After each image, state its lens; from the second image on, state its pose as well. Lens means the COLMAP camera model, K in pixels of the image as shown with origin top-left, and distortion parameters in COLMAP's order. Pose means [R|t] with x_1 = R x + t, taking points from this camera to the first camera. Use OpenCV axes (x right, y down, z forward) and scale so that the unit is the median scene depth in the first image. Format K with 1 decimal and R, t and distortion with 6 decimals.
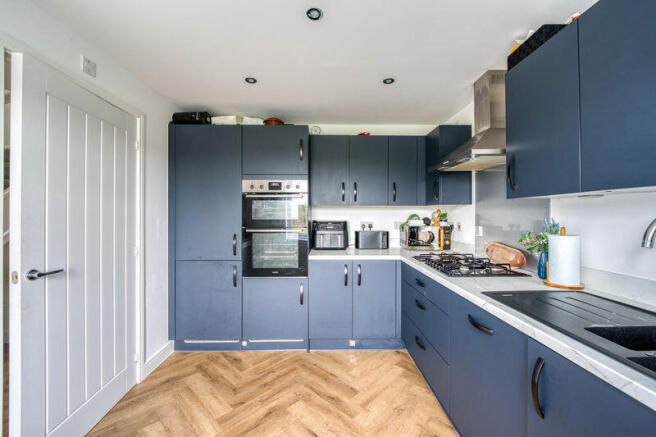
lens RADIAL K [[263.3, 0, 328.3], [0, 263.3, 215.7], [0, 0, 1]] dist [0.002157, -0.000148]
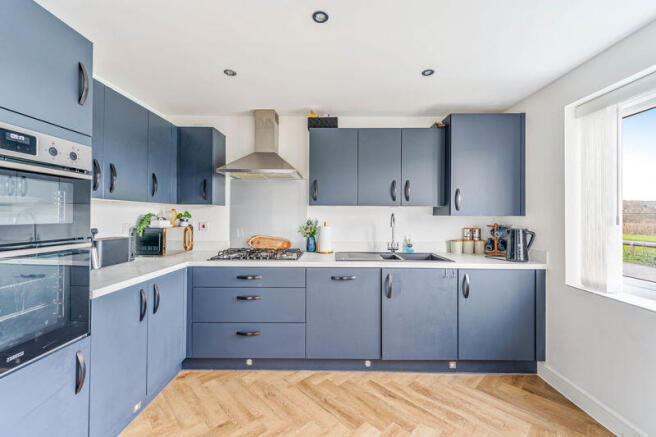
lens RADIAL K [[263.3, 0, 328.7], [0, 263.3, 215.3], [0, 0, 1]] dist [0.002157, -0.000148]
pose [[0.047297, 0.003795, 0.998874, -0.632729], [-0.003006, 0.999989, -0.003657, -0.000112], [-0.998876, -0.002829, 0.047308, 0.550356]]
